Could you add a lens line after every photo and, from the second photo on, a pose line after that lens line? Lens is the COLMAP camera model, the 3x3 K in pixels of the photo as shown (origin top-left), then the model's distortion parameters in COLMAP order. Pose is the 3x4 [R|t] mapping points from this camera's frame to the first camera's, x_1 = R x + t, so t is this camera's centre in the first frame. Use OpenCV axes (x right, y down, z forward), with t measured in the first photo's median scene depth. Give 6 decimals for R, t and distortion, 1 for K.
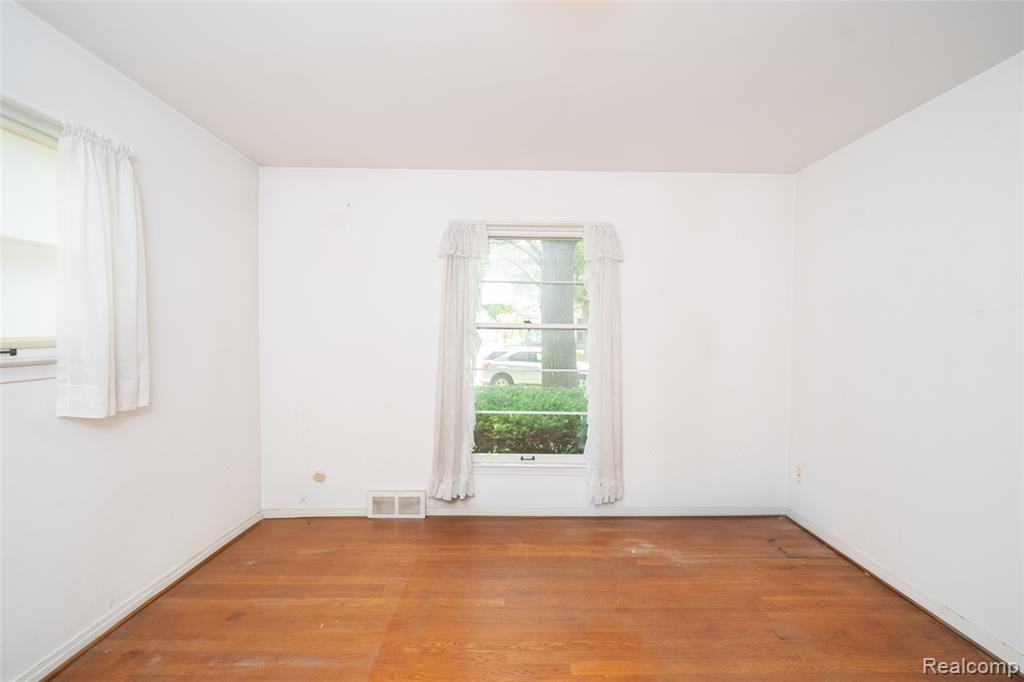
lens RADIAL K [[422.5, 0, 500.5], [0, 422.5, 335.0], [0, 0, 1]] dist [0.000312, 0.000100]
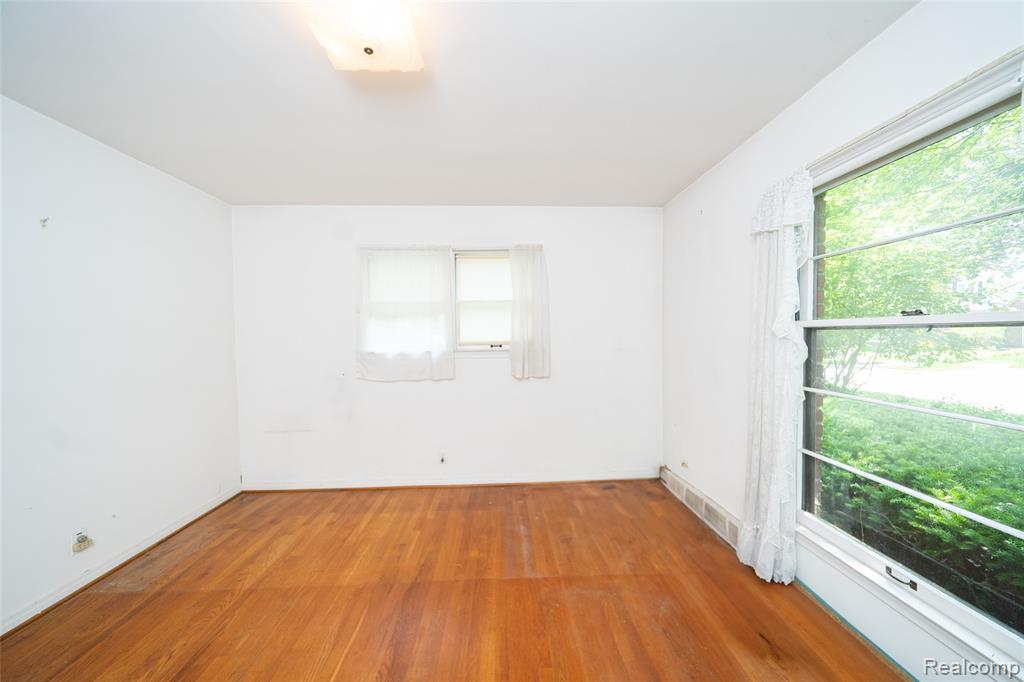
lens RADIAL K [[354.4, 0, 512.2], [0, 354.4, 337.1], [0, 0, 1]] dist [-0.006456, -0.000045]
pose [[0.028105, -0.001815, -0.999603, 0.497855], [0.004609, 0.999988, -0.001686, -0.004044], [0.999594, -0.004560, 0.028113, 0.535343]]
